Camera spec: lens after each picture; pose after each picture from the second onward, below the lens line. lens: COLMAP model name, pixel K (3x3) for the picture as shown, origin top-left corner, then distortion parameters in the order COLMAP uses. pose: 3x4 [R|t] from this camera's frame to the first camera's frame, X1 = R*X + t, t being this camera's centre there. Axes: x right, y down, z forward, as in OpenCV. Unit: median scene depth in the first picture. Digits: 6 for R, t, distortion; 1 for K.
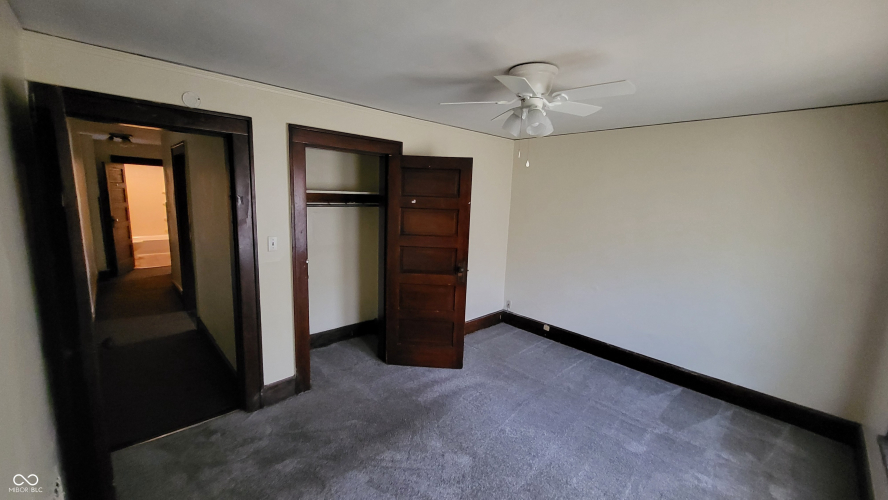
lens RADIAL K [[350.3, 0, 443.9], [0, 350.3, 247.4], [0, 0, 1]] dist [0.000450, -0.000059]
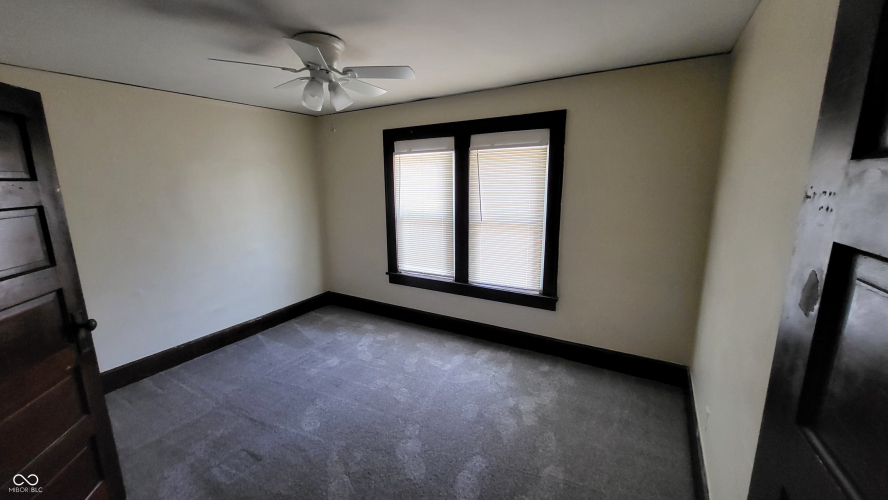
lens RADIAL K [[350.3, 0, 443.9], [0, 350.3, 247.4], [0, 0, 1]] dist [0.000450, -0.000059]
pose [[-0.278720, -0.215223, 0.935946, -0.649438], [0.153135, 0.952136, 0.264549, -0.115004], [-0.948085, 0.217061, -0.232421, 0.744770]]
